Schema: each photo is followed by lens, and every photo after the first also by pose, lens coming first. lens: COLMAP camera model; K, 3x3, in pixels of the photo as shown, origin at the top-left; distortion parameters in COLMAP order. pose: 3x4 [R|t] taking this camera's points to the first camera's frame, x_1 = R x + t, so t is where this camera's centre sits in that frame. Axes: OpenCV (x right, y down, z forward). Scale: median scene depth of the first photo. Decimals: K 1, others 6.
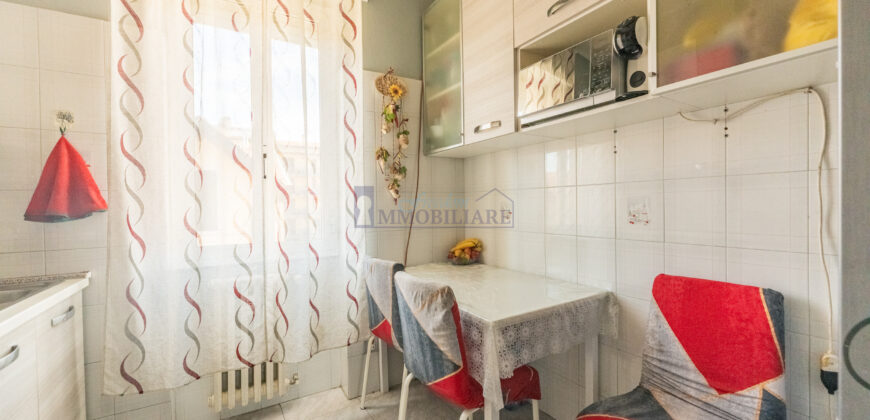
lens RADIAL K [[346.0, 0, 437.3], [0, 346.0, 207.5], [0, 0, 1]] dist [-0.002625, 0.000137]
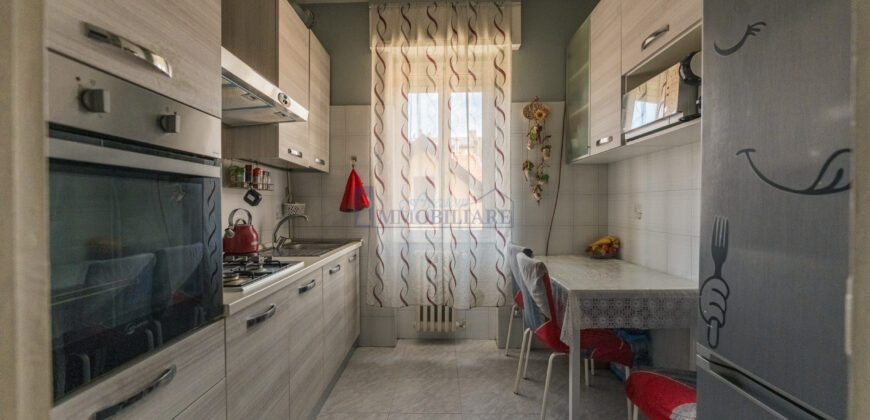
lens RADIAL K [[346.0, 0, 435.4], [0, 346.0, 208.1], [0, 0, 1]] dist [-0.002625, 0.000137]
pose [[0.840504, 0.014480, -0.541611, 0.326882], [-0.011597, 0.999895, 0.008736, -0.005717], [0.541681, -0.001062, 0.840584, -0.344335]]
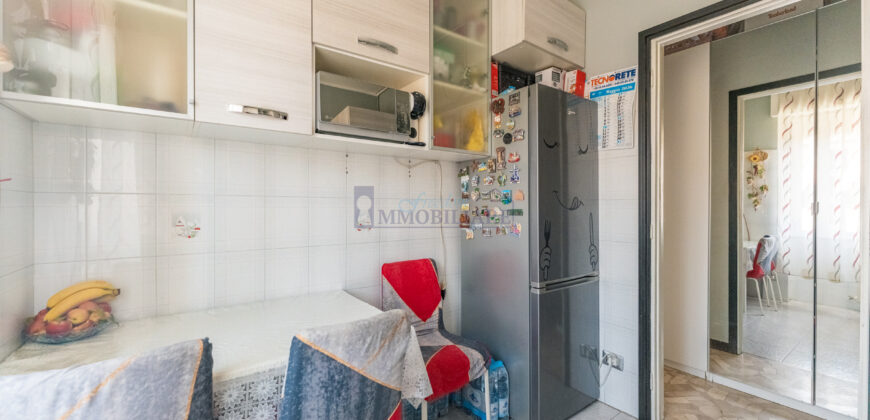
lens RADIAL K [[346.0, 0, 437.2], [0, 346.0, 210.6], [0, 0, 1]] dist [-0.002625, 0.000137]
pose [[-0.085203, 0.004679, 0.996353, -0.669437], [0.008625, 0.999955, -0.003958, -0.019314], [-0.996326, 0.008256, -0.085240, 0.744285]]
